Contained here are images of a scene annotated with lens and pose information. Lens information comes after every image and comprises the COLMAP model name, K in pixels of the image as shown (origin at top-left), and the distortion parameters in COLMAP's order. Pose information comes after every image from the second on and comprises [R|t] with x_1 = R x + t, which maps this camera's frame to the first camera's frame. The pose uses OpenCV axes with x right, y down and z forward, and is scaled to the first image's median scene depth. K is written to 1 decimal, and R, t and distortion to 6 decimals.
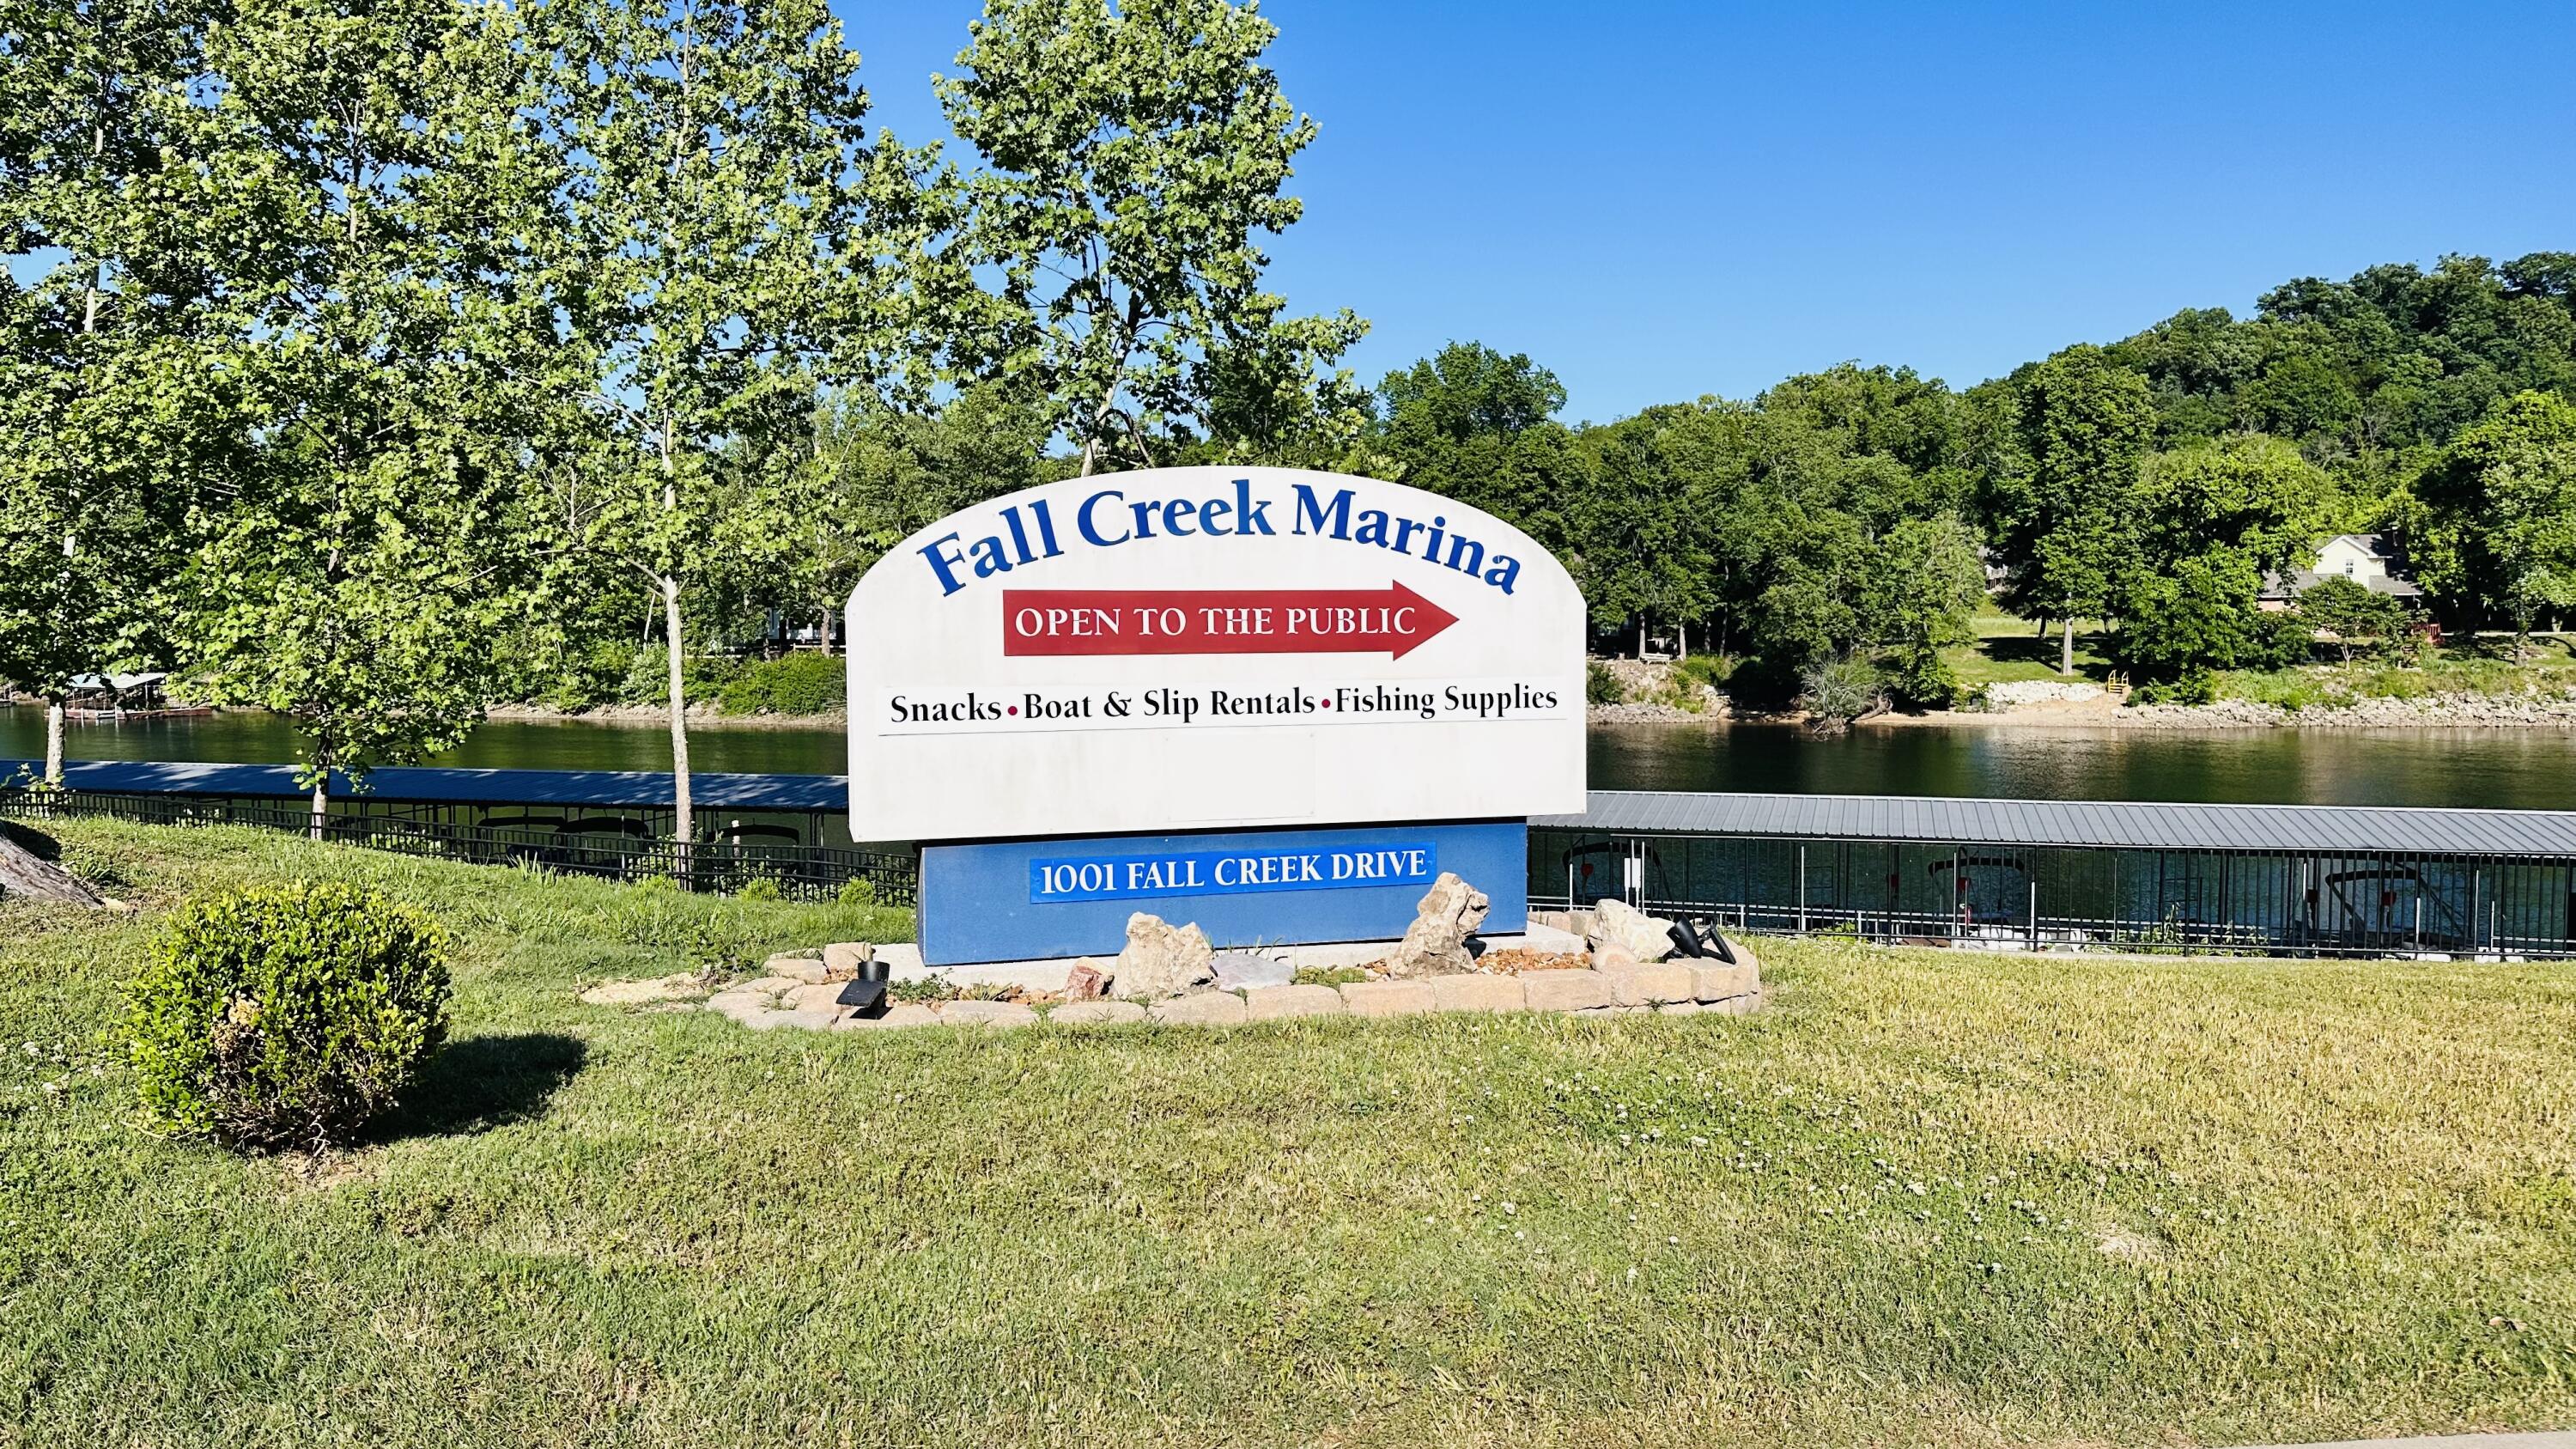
lens RADIAL K [[1796.2, 0, 1288.0], [0, 1796.2, 724.5], [0, 0, 1]] dist [0.096153, -0.129387]
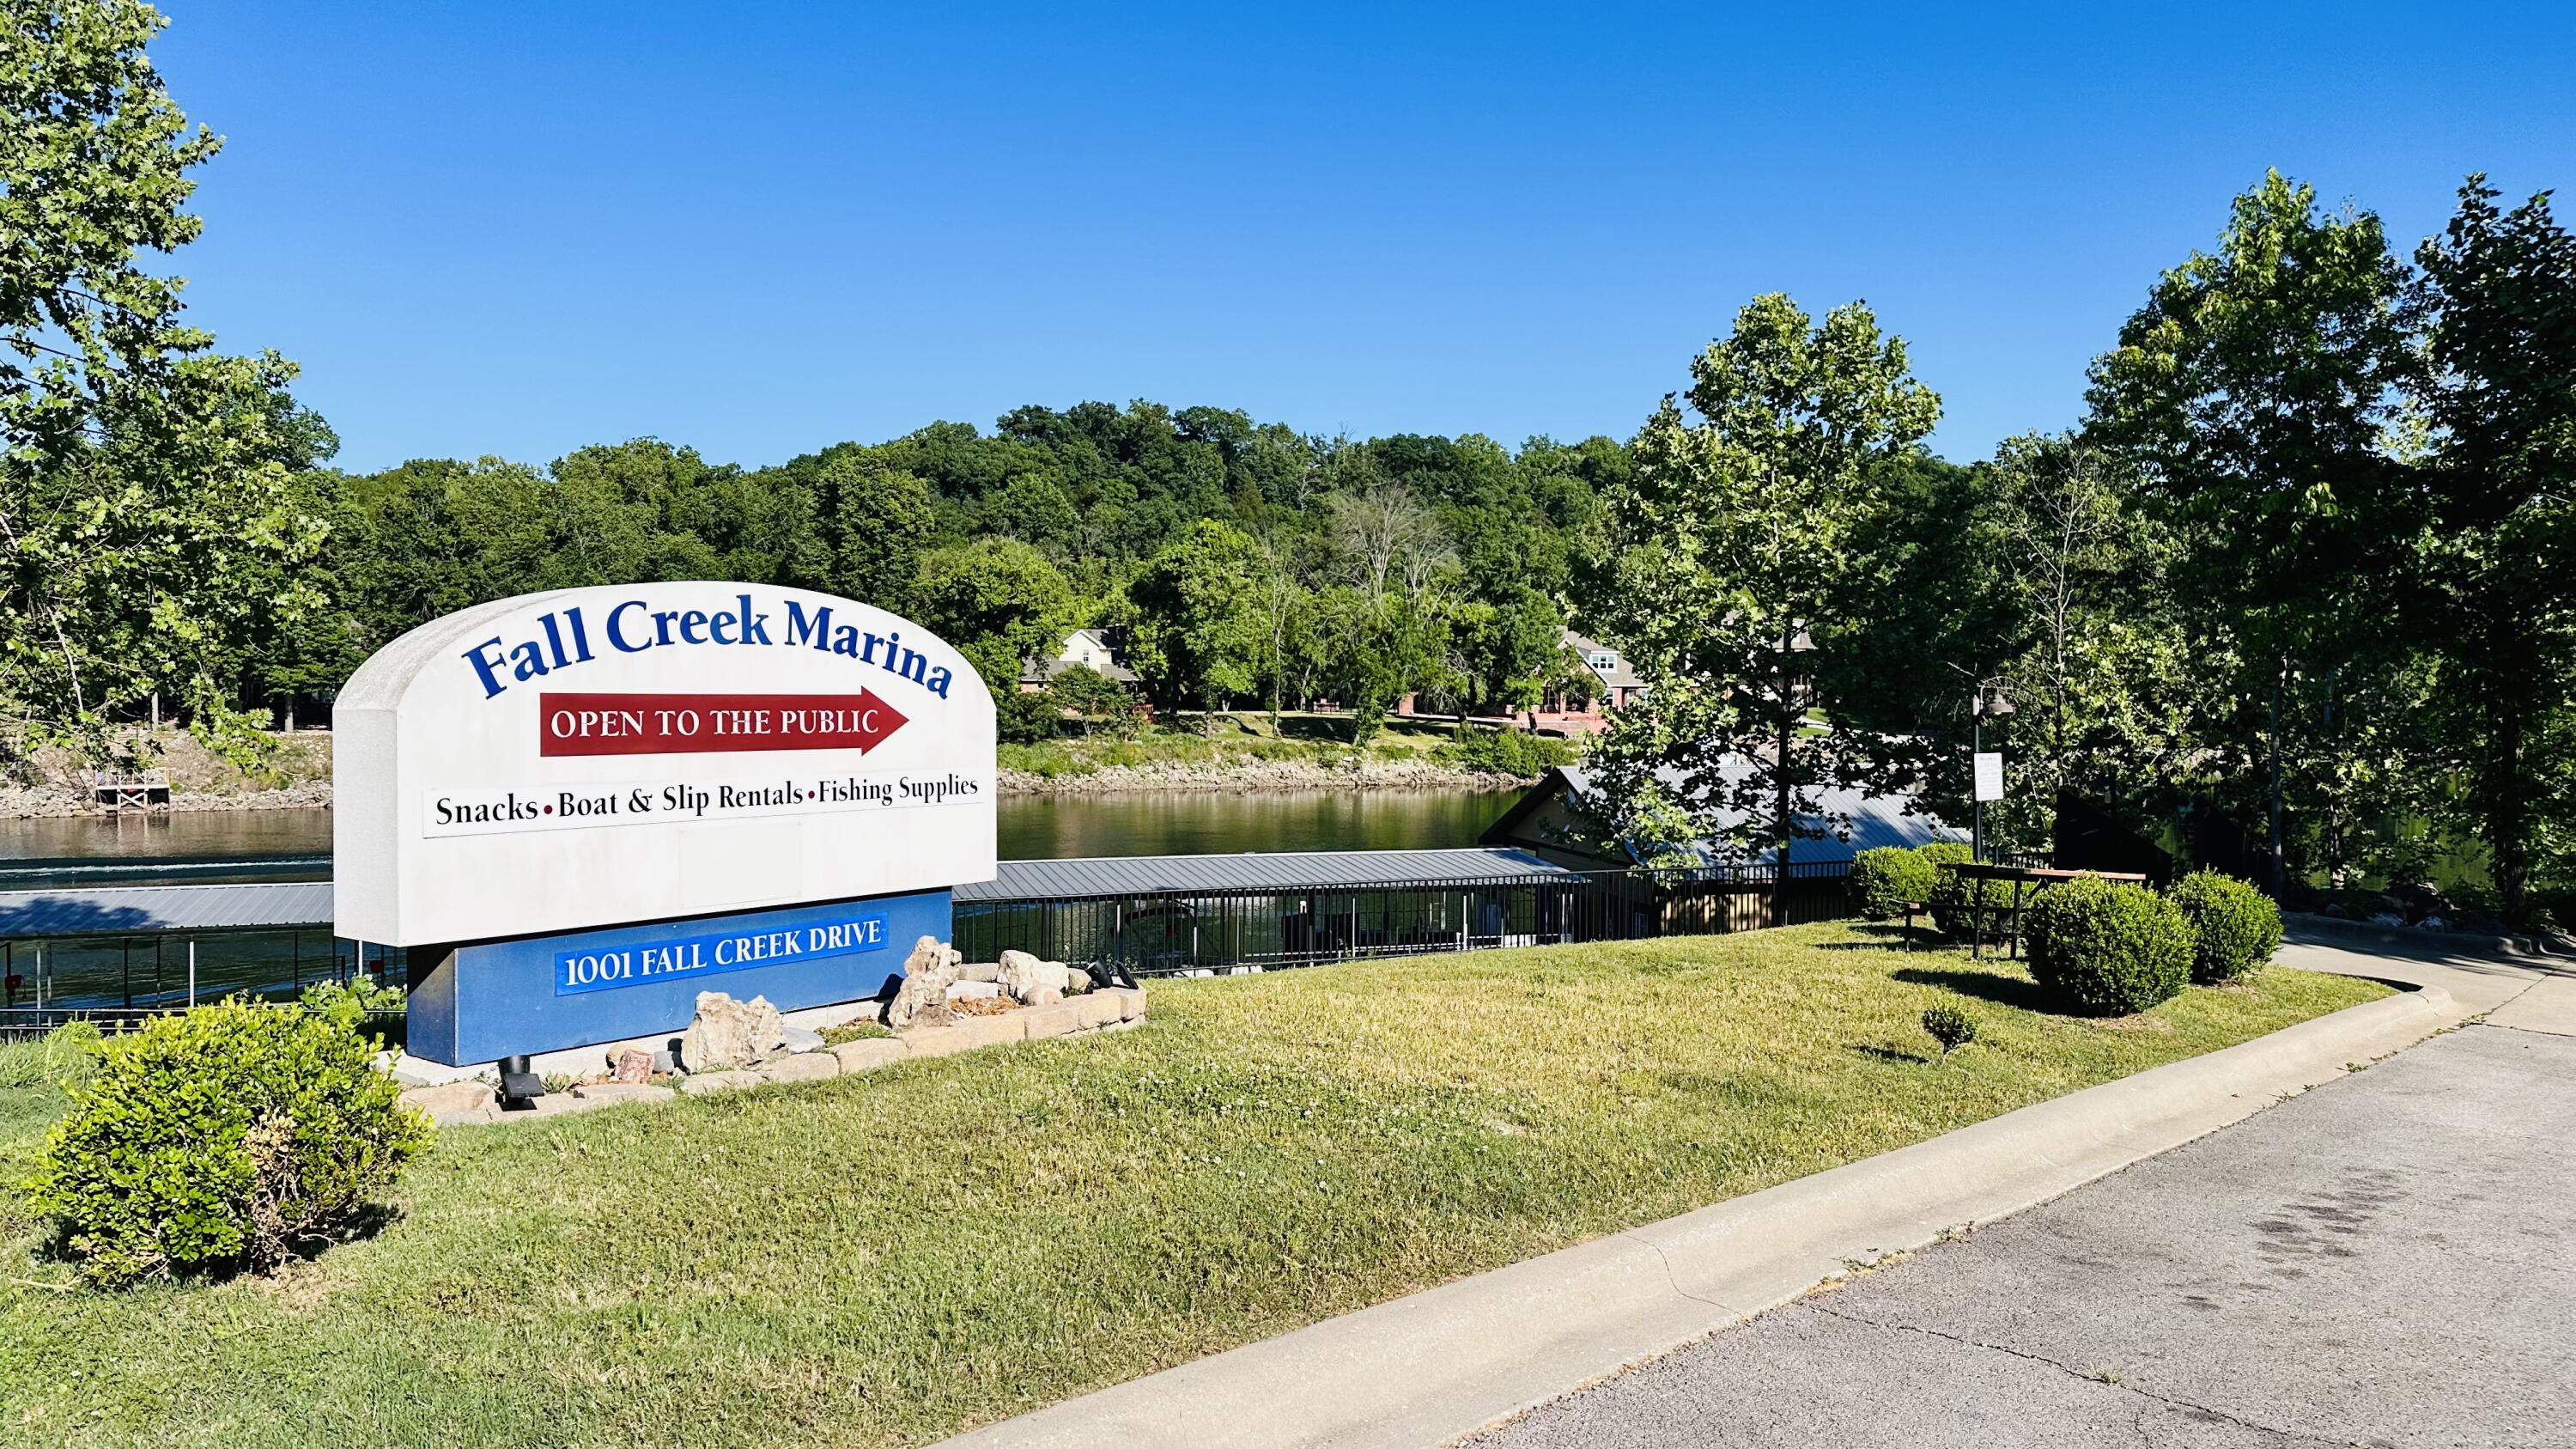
lens RADIAL K [[1796.2, 0, 1288.0], [0, 1796.2, 724.5], [0, 0, 1]] dist [0.096153, -0.129387]
pose [[0.793932, 0.000274, 0.608007, -0.420721], [0.024492, 0.999174, -0.032432, -0.011379], [-0.607513, 0.040640, 0.793269, -0.081920]]
